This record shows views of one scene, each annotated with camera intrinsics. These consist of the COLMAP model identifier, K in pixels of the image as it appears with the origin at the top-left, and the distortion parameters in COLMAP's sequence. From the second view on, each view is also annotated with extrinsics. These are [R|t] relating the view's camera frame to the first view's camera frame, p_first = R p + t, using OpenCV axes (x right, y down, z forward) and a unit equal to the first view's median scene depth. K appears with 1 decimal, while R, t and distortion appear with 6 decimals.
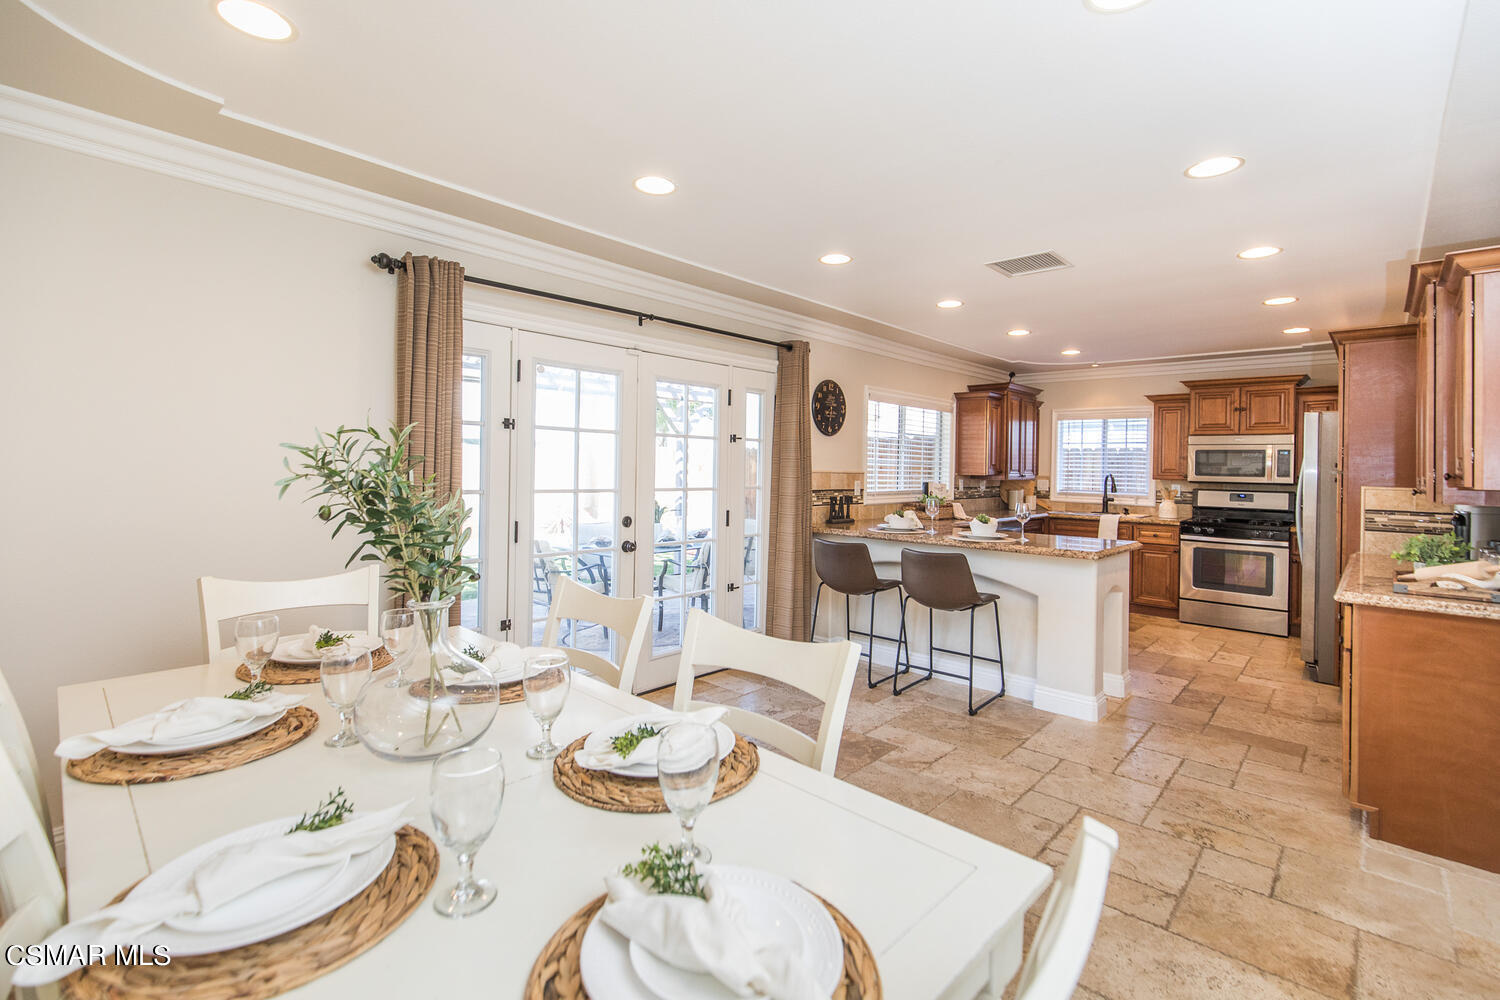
lens RADIAL K [[675.5, 0, 743.3], [0, 675.5, 469.6], [0, 0, 1]] dist [0.008147, -0.002339]
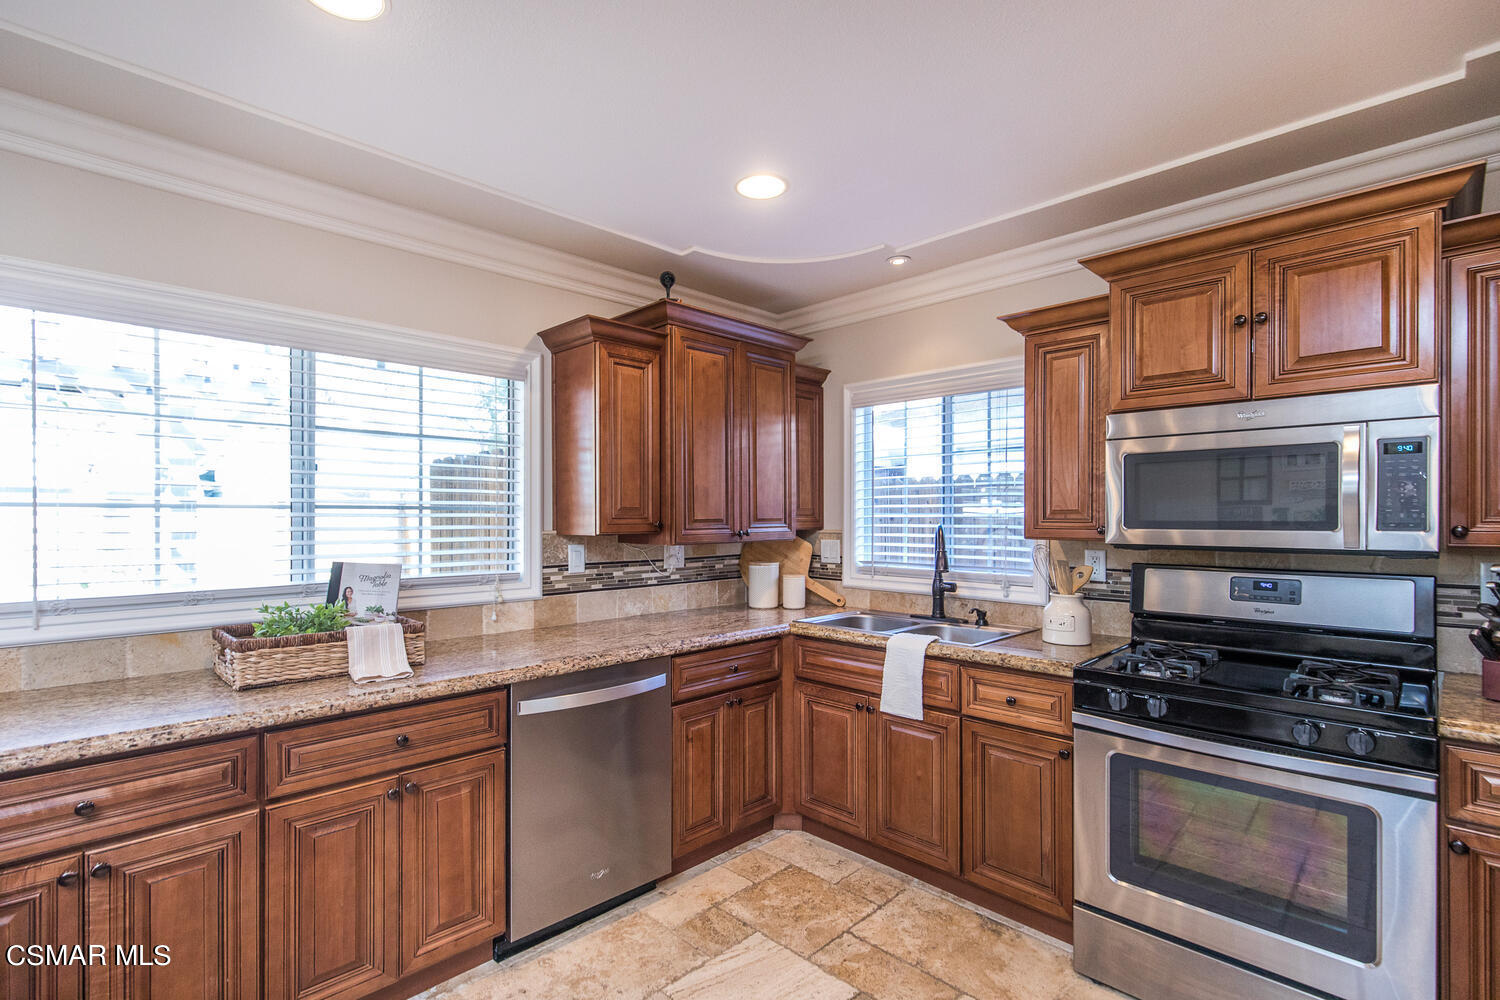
lens RADIAL K [[698.4, 0, 735.7], [0, 698.4, 520.5], [0, 0, 1]] dist [0.005987, 0.000067]
pose [[0.998821, -0.018130, -0.045028, 0.490314], [0.018203, 0.999834, 0.001206, 0.000926], [0.044999, -0.002024, 0.998985, 0.642243]]
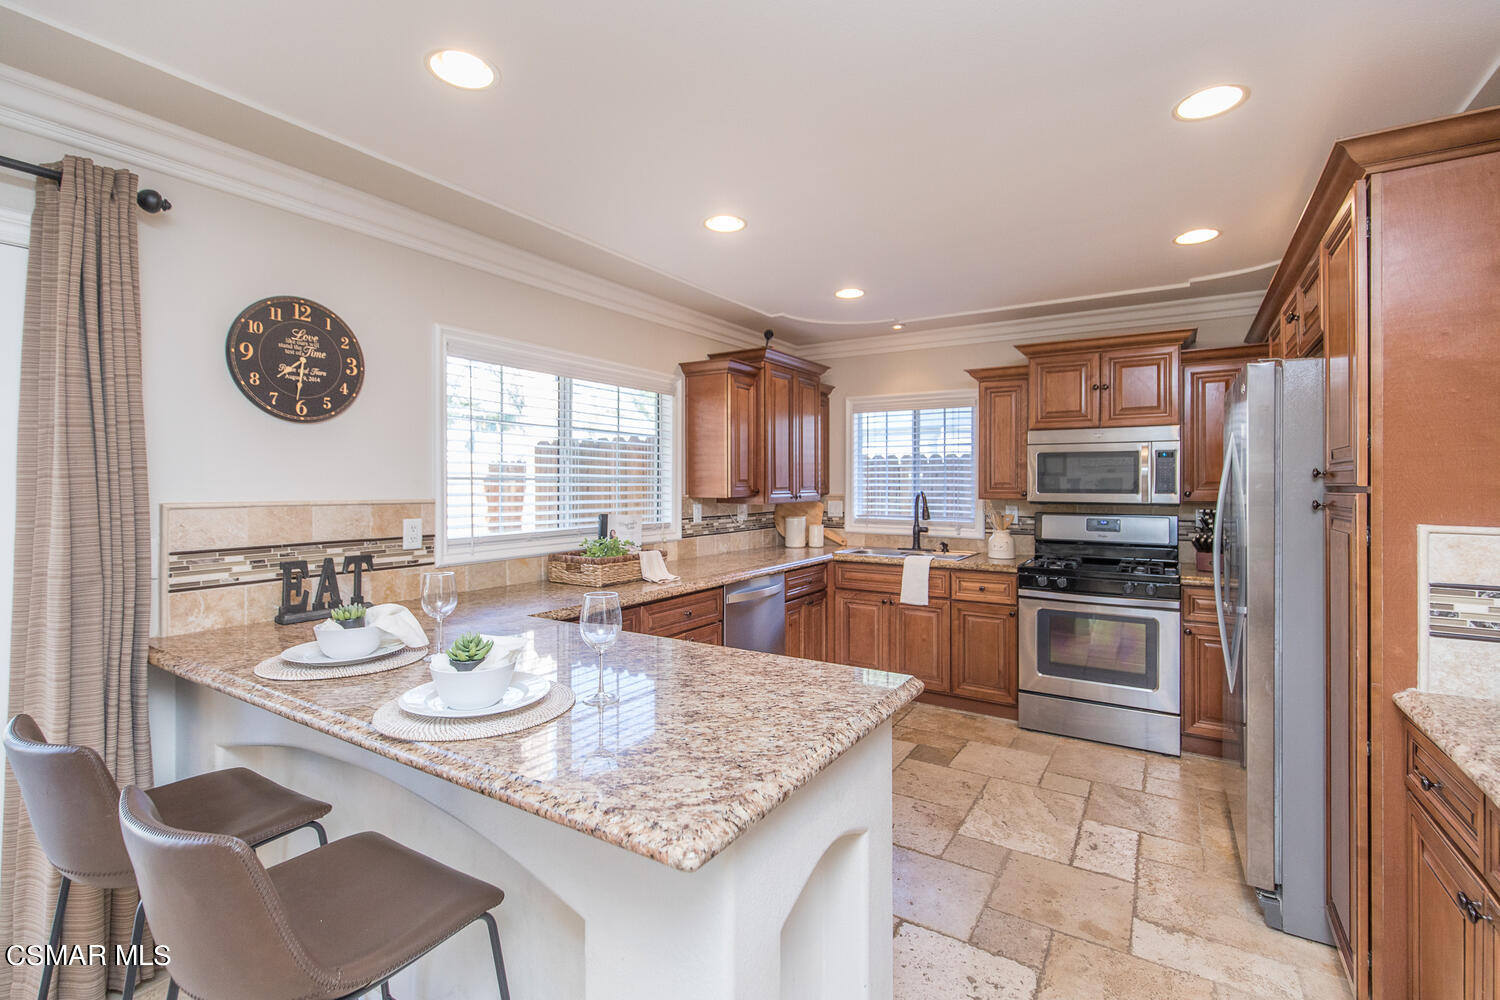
lens RADIAL K [[675.5, 0, 744.3], [0, 675.5, 484.5], [0, 0, 1]] dist [0.008147, -0.002339]
pose [[0.983284, -0.016180, 0.181358, 0.282373], [0.016395, 0.999866, 0.000312, -0.003635], [-0.181339, 0.002667, 0.983417, 0.428039]]
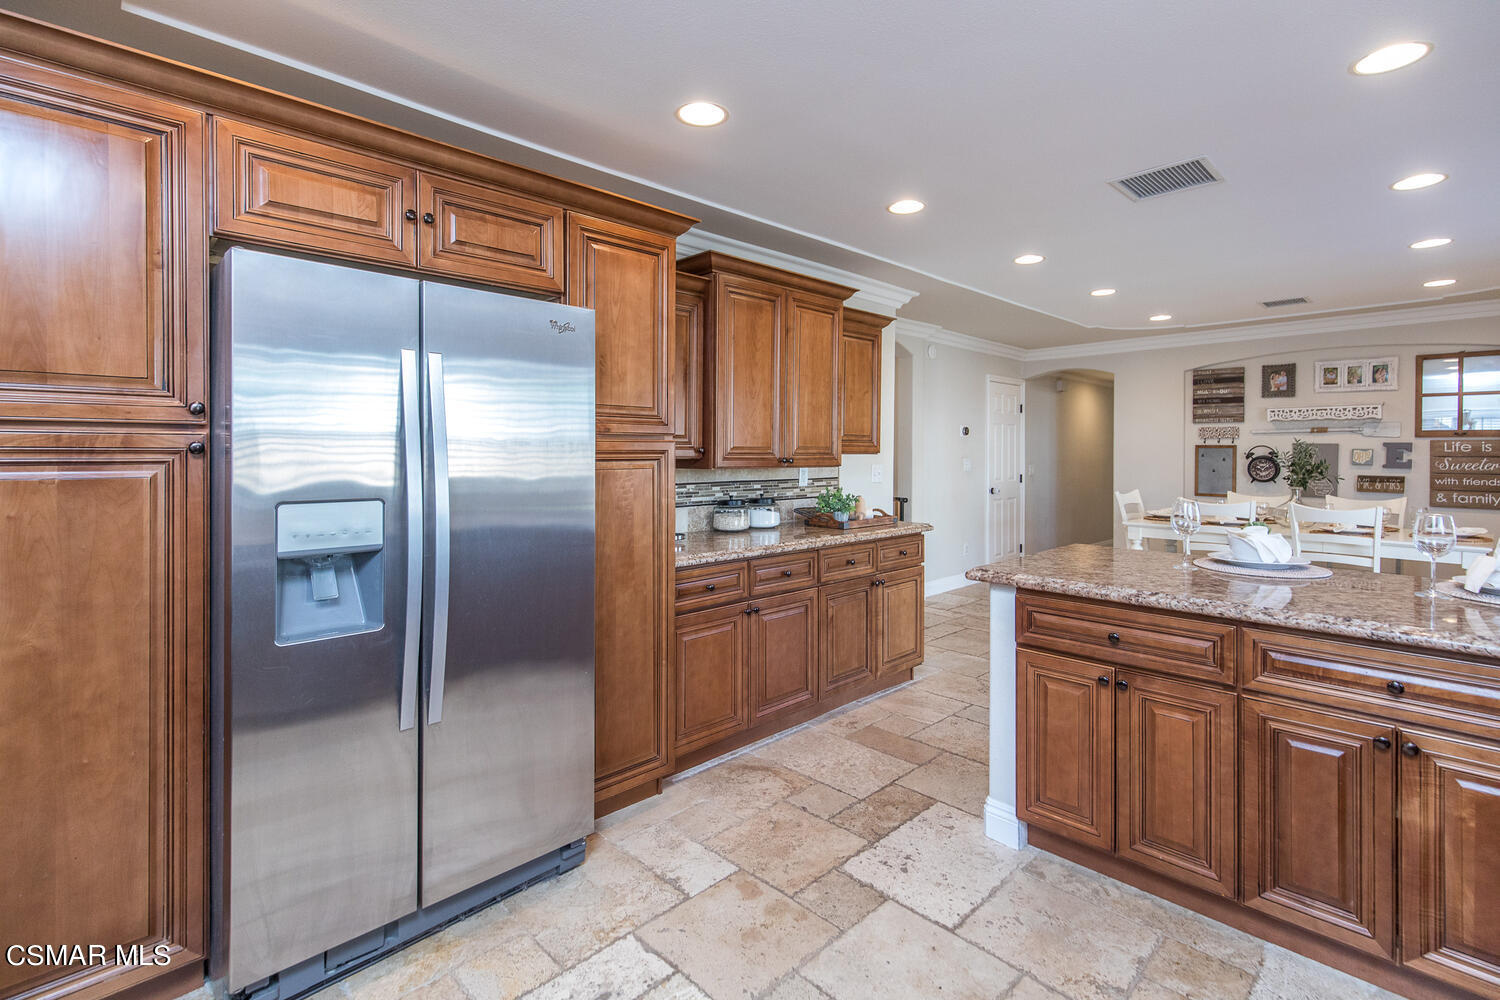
lens RADIAL K [[698.4, 0, 764.8], [0, 698.4, 442.6], [0, 0, 1]] dist [0.005987, 0.000067]
pose [[-0.999068, -0.018377, 0.039045, 0.492853], [-0.018768, 0.999777, -0.009673, 0.008760], [-0.038859, -0.010397, -0.999191, 1.062305]]
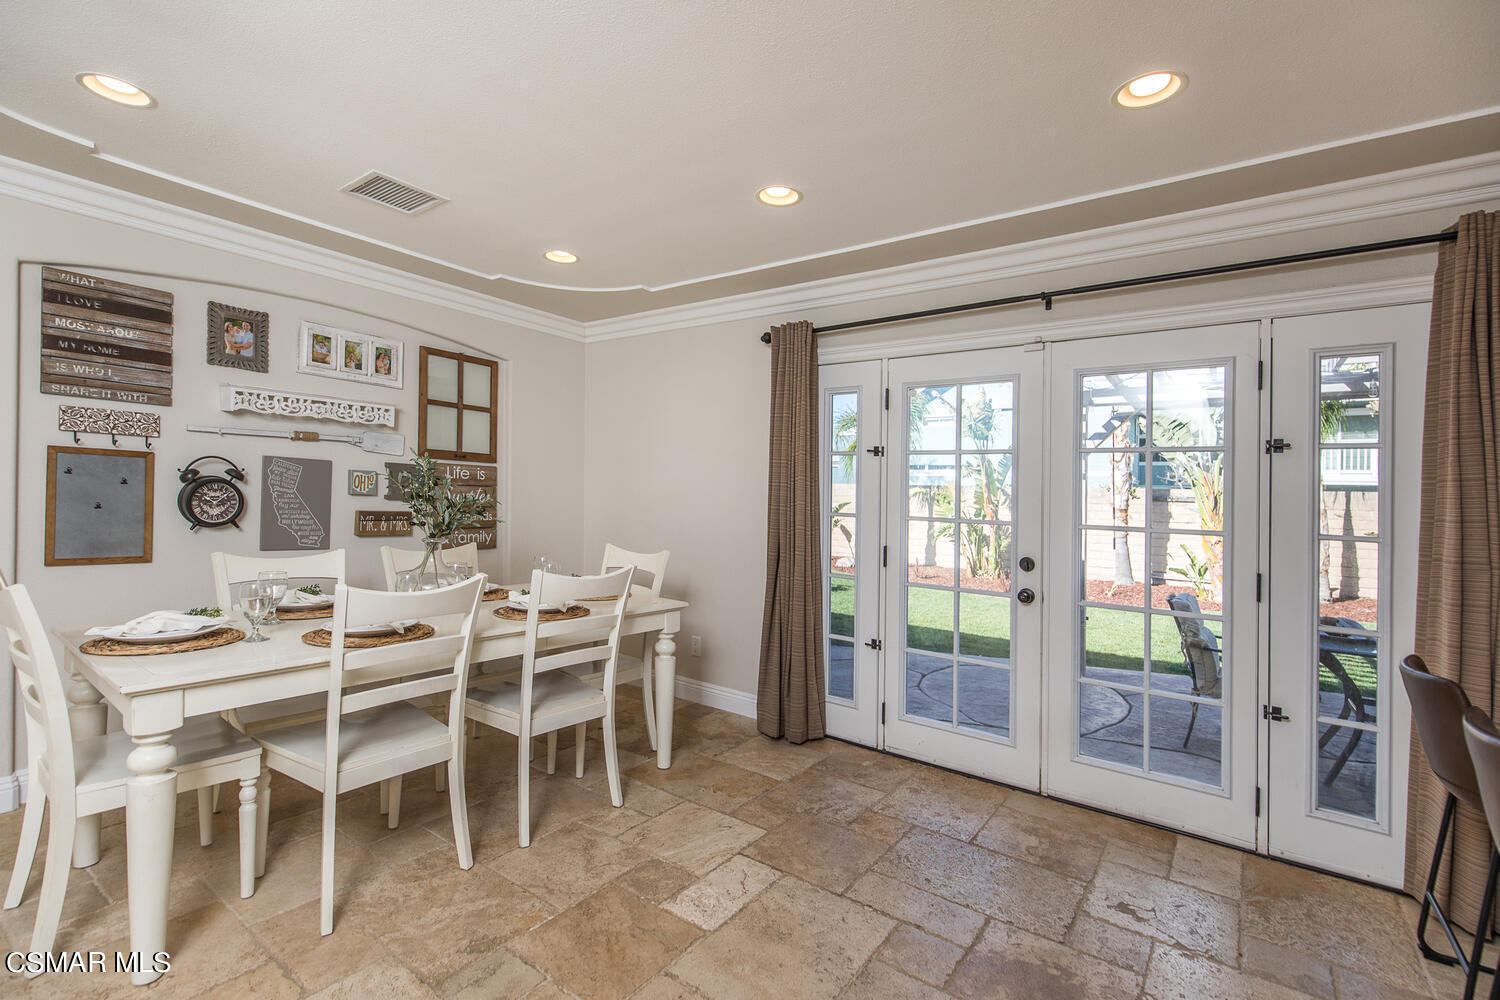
lens RADIAL K [[675.5, 0, 737.7], [0, 675.5, 478.1], [0, 0, 1]] dist [0.008147, -0.002339]
pose [[0.107714, -0.040826, -0.993343, 0.355883], [-0.034656, 0.998395, -0.044792, 0.015060], [0.993578, 0.039250, 0.106127, 0.361929]]
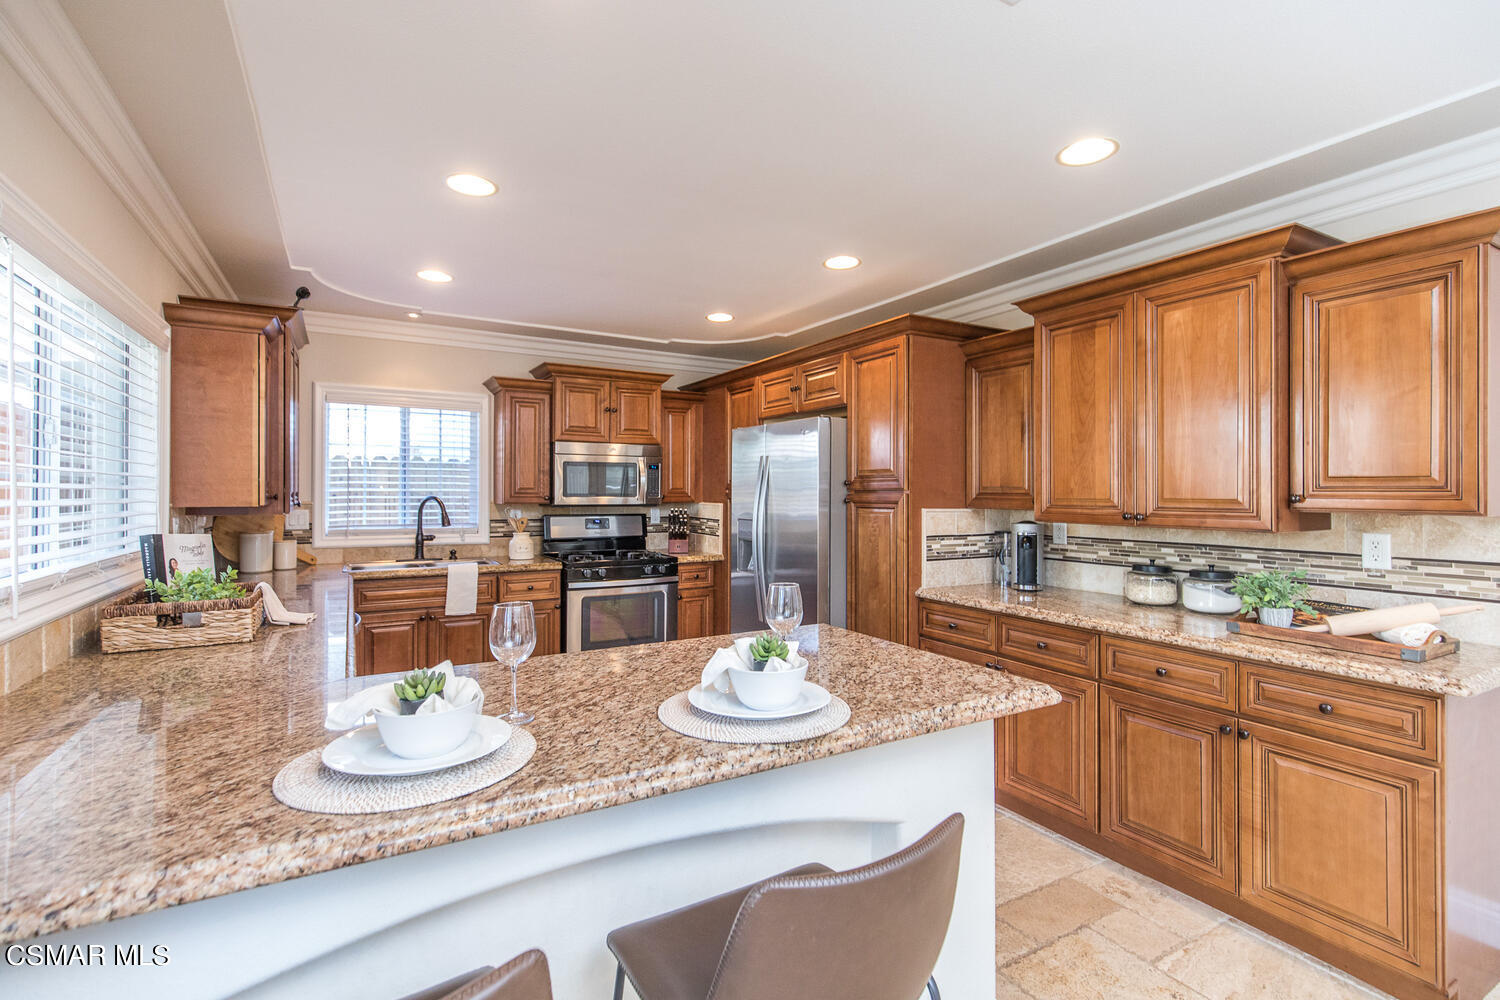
lens RADIAL K [[698.4, 0, 755.0], [0, 698.4, 479.5], [0, 0, 1]] dist [0.005987, 0.000067]
pose [[0.293296, 0.000826, 0.956021, 0.019492], [0.006707, 0.999973, -0.002922, -0.005874], [-0.955998, 0.007269, 0.293282, 0.596520]]
